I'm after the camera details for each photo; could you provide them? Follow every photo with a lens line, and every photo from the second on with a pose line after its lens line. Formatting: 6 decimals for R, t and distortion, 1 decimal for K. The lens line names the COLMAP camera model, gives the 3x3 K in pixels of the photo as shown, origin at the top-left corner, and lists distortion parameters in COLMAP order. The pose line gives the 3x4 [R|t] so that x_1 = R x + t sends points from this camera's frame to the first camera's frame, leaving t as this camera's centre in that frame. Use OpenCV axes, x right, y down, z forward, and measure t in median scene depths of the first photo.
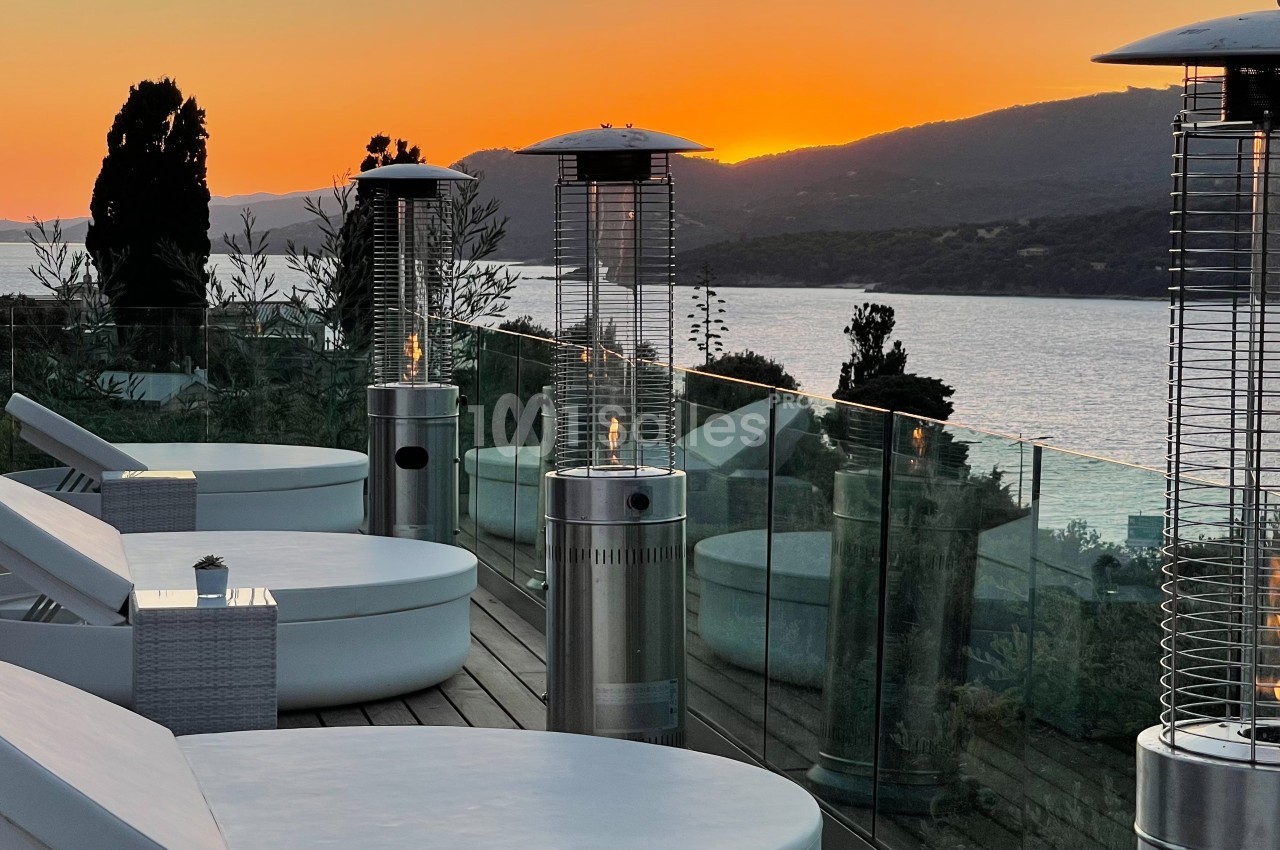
lens RADIAL K [[2963.9, 0, 640.0], [0, 2963.9, 425.0], [0, 0, 1]] dist [0.059651, 0.134687]
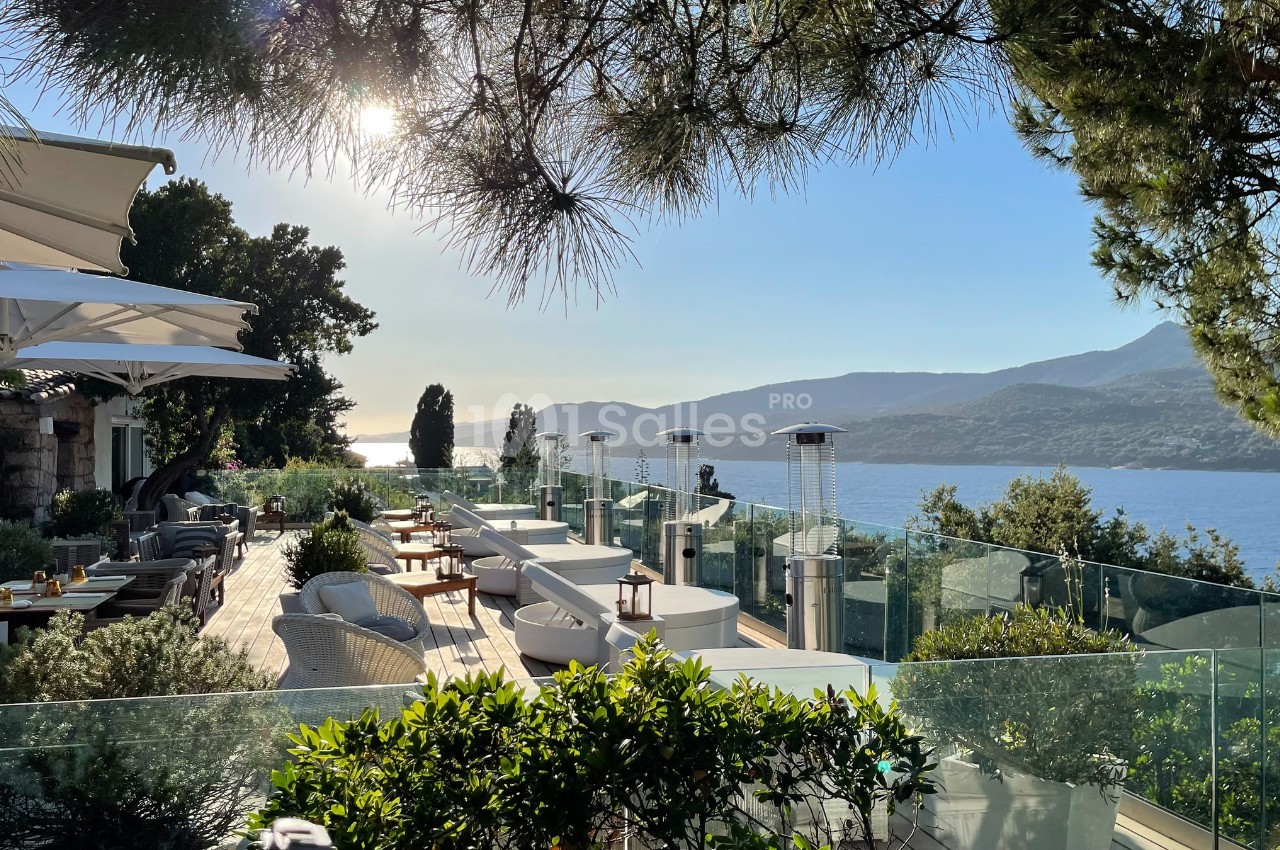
lens RADIAL K [[2963.9, 0, 640.0], [0, 2963.9, 425.0], [0, 0, 1]] dist [0.059651, 0.134687]
pose [[0.999914, -0.010351, -0.007994, 0.042475], [0.009893, 0.998417, -0.055365, 0.070199], [0.008554, 0.055281, 0.998434, -1.656765]]
